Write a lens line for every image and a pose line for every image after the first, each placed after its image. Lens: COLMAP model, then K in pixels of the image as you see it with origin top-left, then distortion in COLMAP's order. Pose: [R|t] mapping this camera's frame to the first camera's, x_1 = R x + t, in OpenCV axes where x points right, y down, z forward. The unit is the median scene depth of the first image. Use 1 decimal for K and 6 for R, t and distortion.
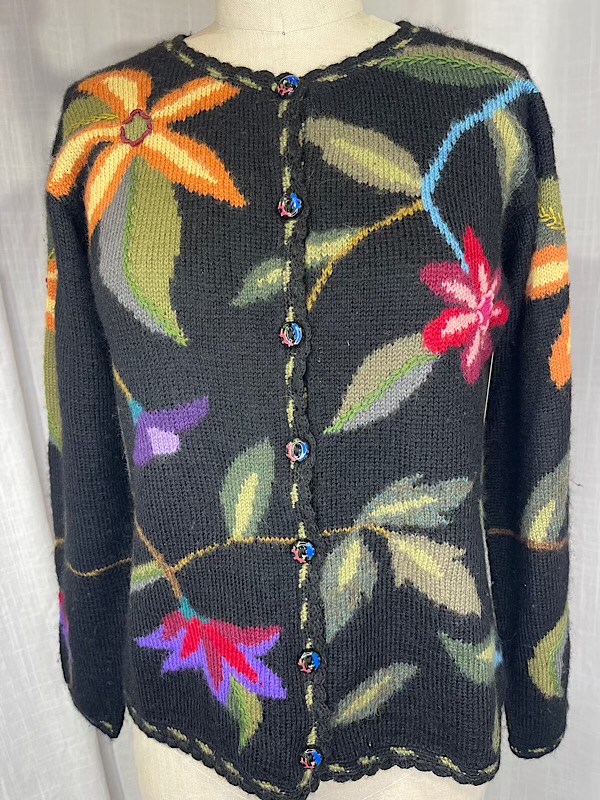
lens RADIAL K [[578.7, 0, 305.0], [0, 578.7, 403.7], [0, 0, 1]] dist [0.005859, -0.007882]
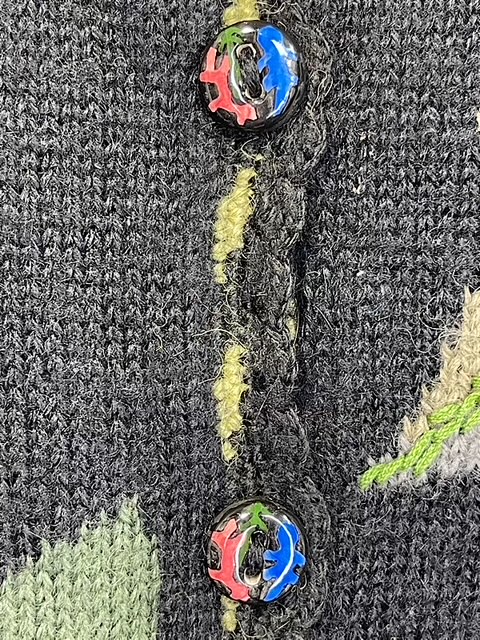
lens RADIAL K [[1161.3, 0, 239.5], [0, 1161.3, 320.3], [0, 0, 1]] dist [0.129807, 0.000000]
pose [[0.989797, 0.028530, 0.139600, -0.091344], [-0.019564, 0.997682, -0.065182, 0.014801], [-0.141136, 0.061786, 0.988060, 0.511565]]
